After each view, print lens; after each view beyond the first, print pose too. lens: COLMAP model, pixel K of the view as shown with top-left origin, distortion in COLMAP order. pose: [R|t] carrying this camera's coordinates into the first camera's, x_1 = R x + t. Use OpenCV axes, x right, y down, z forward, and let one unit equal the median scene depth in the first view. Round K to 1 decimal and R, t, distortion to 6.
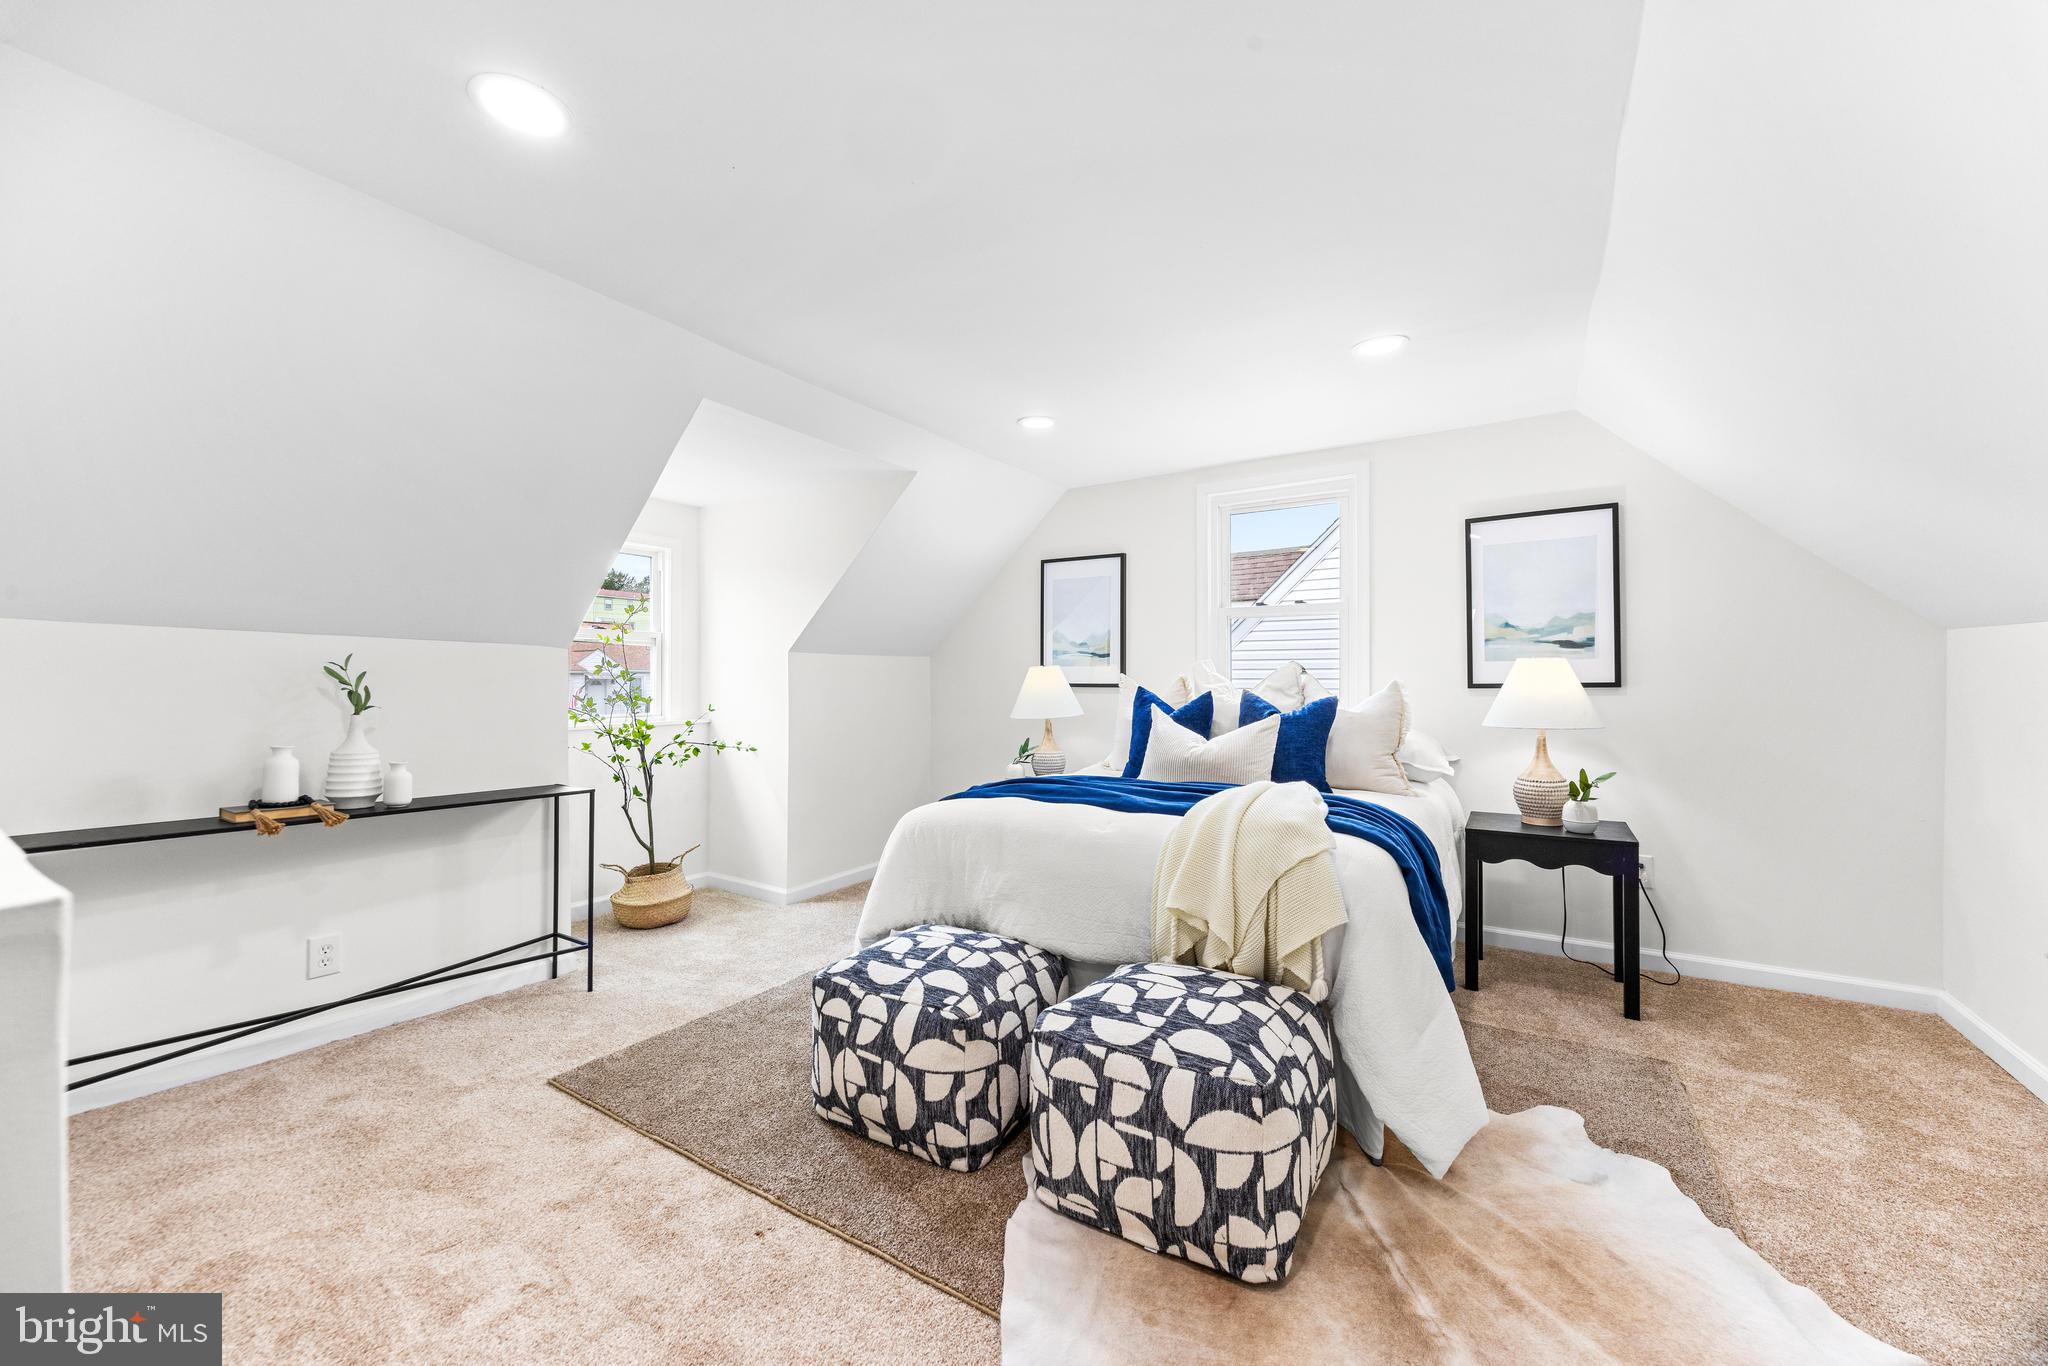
lens RADIAL K [[772.7, 0, 1029.3], [0, 772.7, 674.0], [0, 0, 1]] dist [-0.001588, -0.000313]
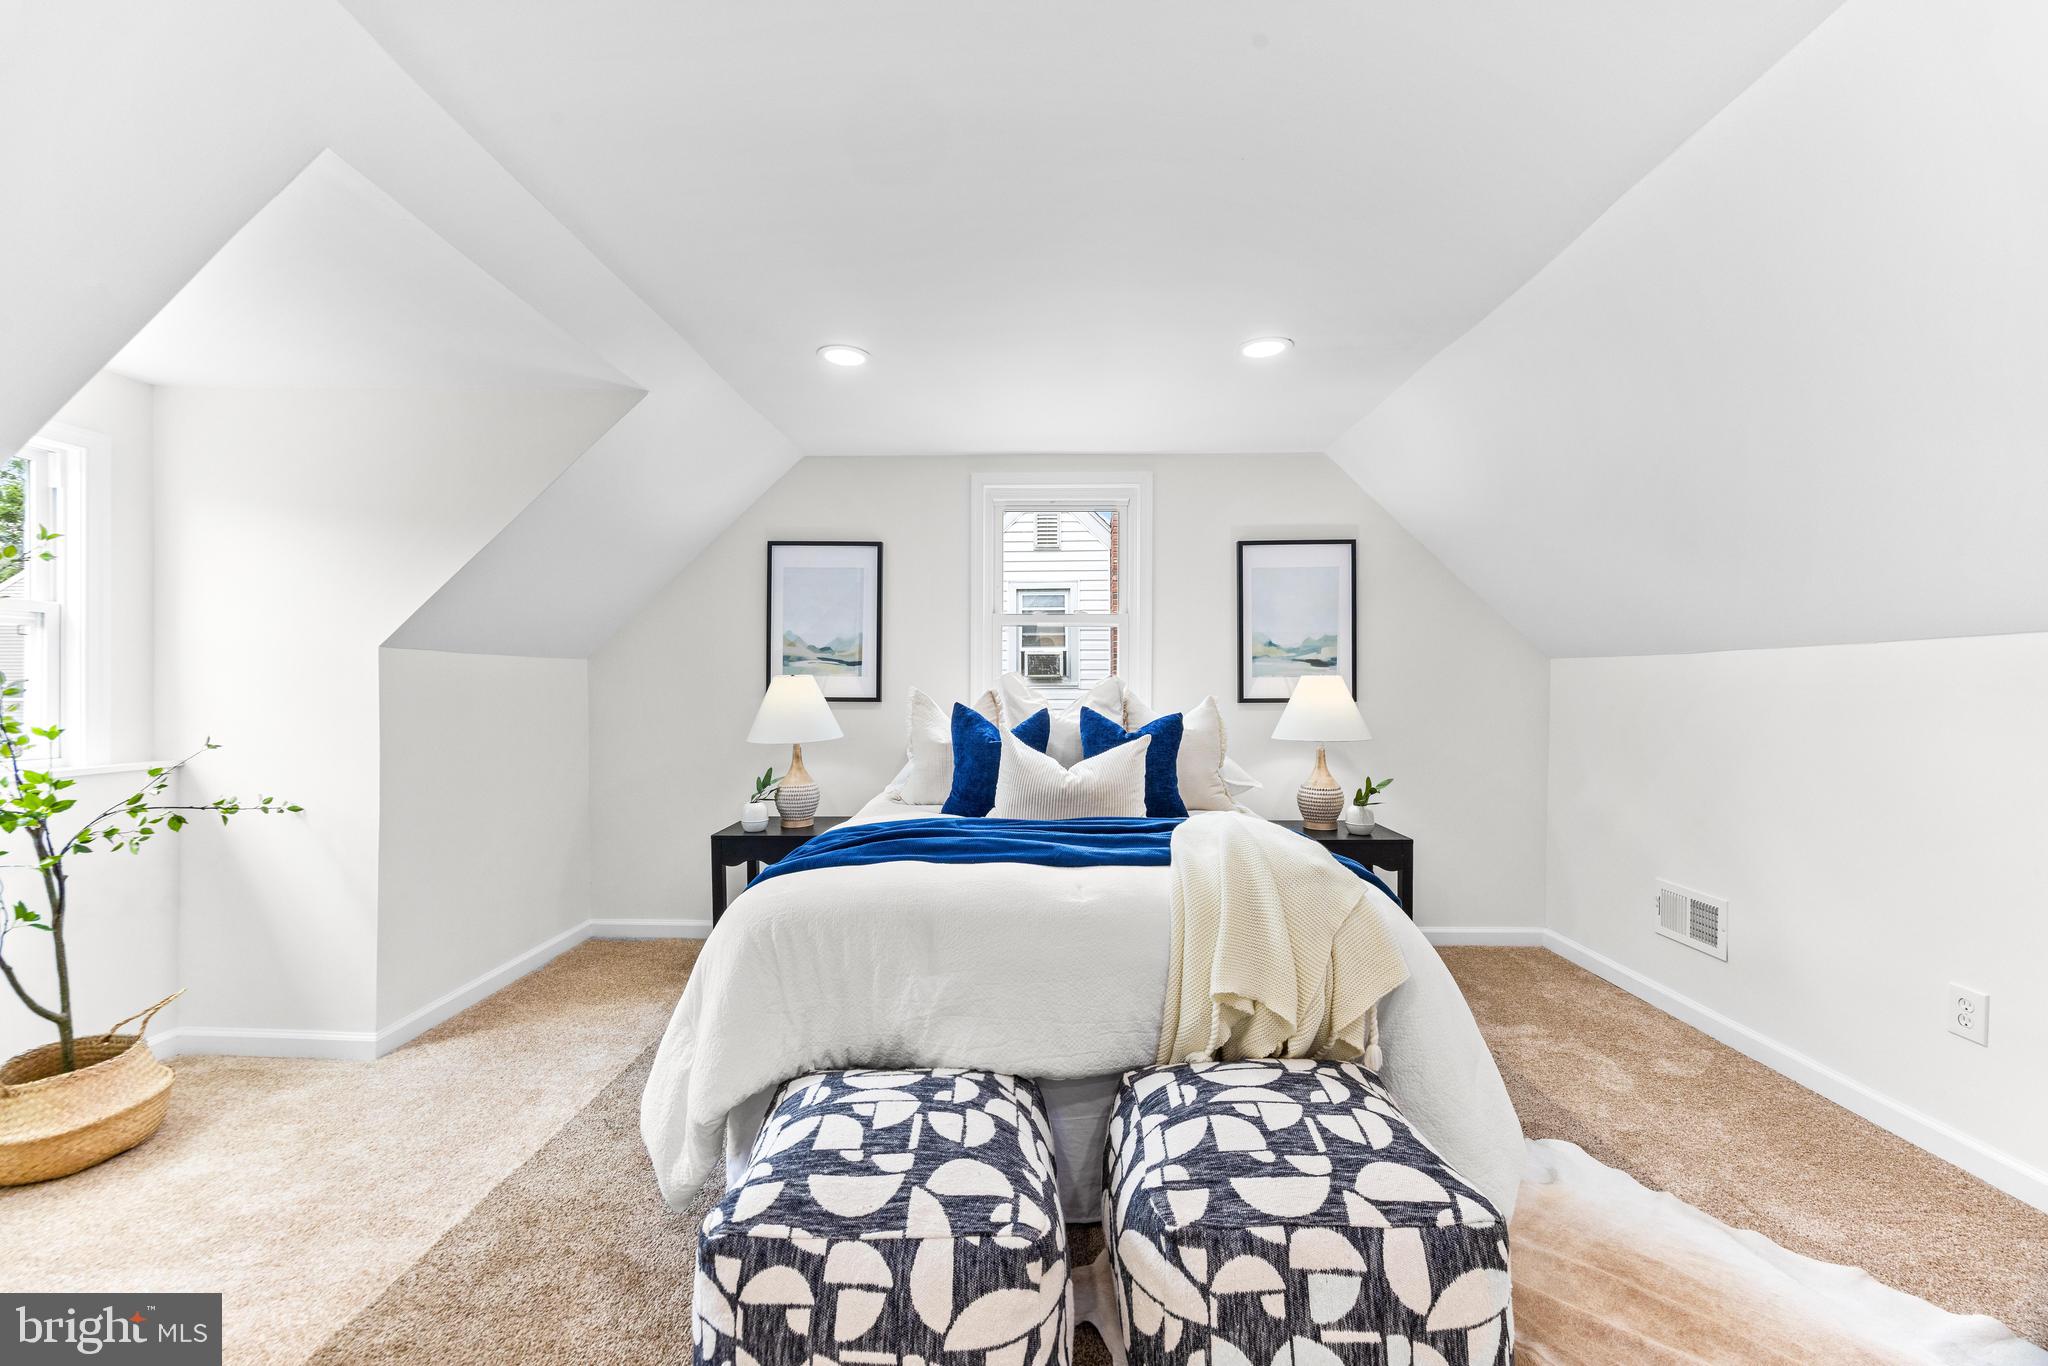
lens RADIAL K [[772.7, 0, 1021.4], [0, 772.7, 691.2], [0, 0, 1]] dist [-0.001588, -0.000313]
pose [[0.857913, 0.003234, 0.513785, -0.332457], [-0.008882, 0.999924, 0.008538, -0.005388], [-0.513718, -0.011888, 0.857877, 0.372308]]
